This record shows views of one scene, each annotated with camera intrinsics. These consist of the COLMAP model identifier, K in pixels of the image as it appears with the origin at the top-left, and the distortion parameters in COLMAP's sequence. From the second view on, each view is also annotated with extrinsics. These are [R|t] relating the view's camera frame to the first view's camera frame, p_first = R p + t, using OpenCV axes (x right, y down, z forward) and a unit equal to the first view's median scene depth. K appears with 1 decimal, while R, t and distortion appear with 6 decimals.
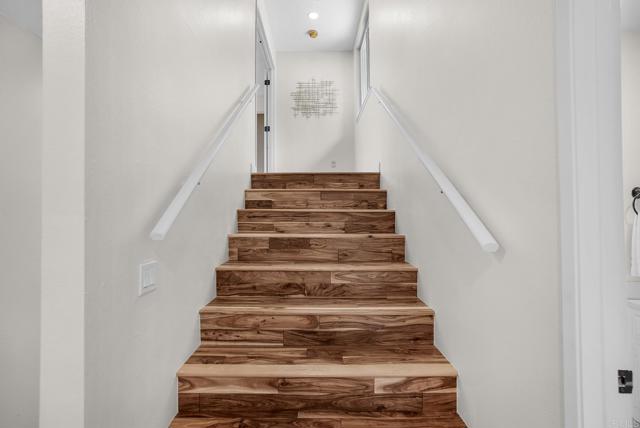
lens RADIAL K [[301.1, 0, 320.2], [0, 301.1, 212.8], [0, 0, 1]] dist [-0.004799, -0.000119]
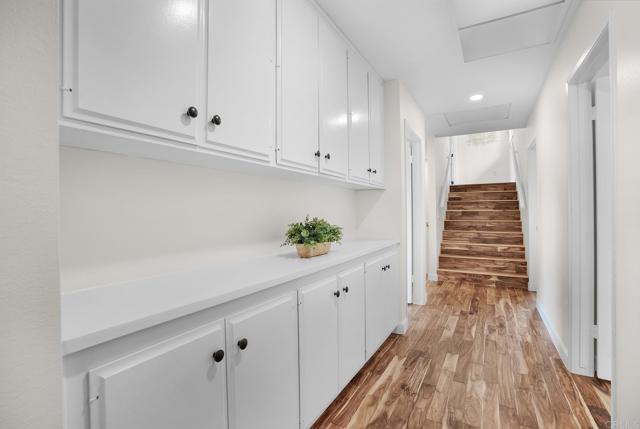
lens RADIAL K [[306.9, 0, 319.3], [0, 306.9, 213.7], [0, 0, 1]] dist [-0.018463, 0.004185]
pose [[0.870422, -0.000165, -0.492307, 0.064068], [0.011403, 0.999738, 0.019827, 0.031061], [0.492175, -0.022871, 0.870196, -1.823719]]
